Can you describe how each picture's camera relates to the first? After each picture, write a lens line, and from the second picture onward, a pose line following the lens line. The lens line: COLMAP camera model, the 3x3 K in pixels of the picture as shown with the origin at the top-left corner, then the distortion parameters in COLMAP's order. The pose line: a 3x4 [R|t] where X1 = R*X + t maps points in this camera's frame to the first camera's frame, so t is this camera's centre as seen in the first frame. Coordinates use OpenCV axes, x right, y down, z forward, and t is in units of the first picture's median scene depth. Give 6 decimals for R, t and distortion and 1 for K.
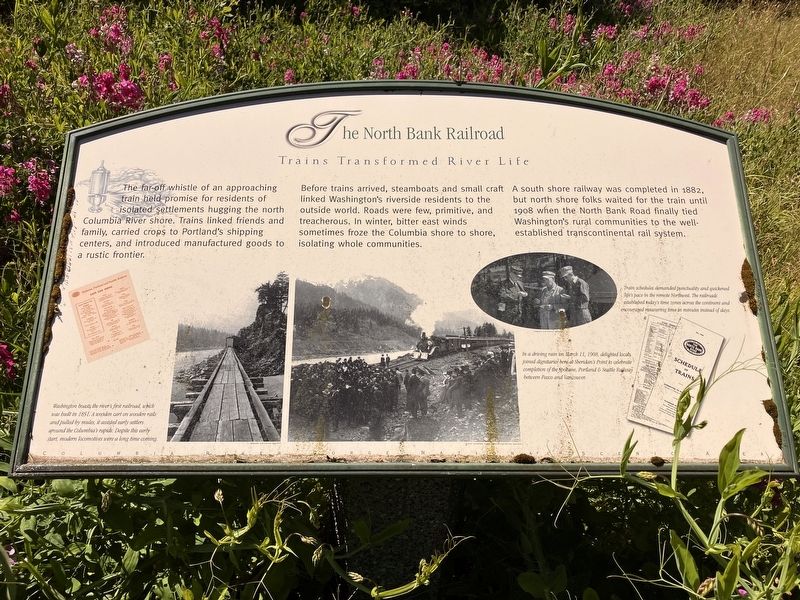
lens RADIAL K [[650.5, 0, 398.3], [0, 650.5, 302.8], [0, 0, 1]] dist [0.007269, -0.002081]
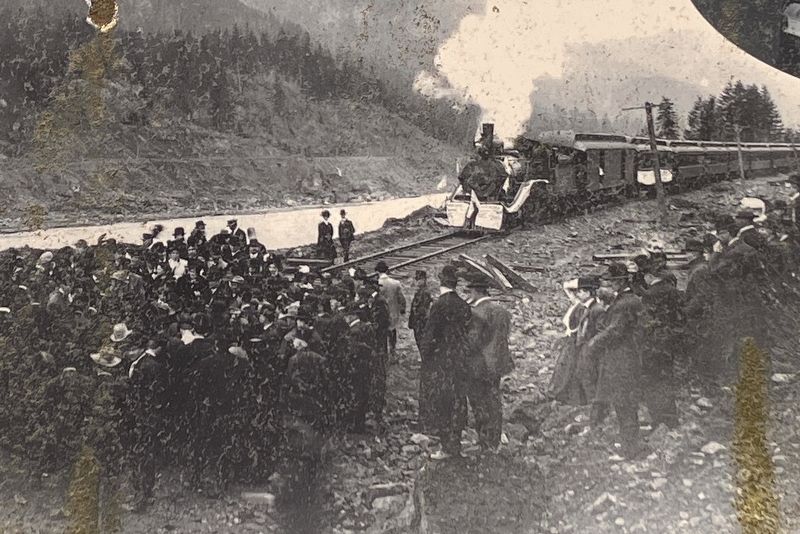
lens RADIAL K [[646.0, 0, 400.0], [0, 646.0, 266.8], [0, 0, 1]] dist [-0.002197, -0.000258]
pose [[0.999182, -0.002938, -0.040341, 0.015182], [0.005279, 0.998300, 0.058049, 0.086490], [0.040102, -0.058214, 0.997498, 0.746775]]
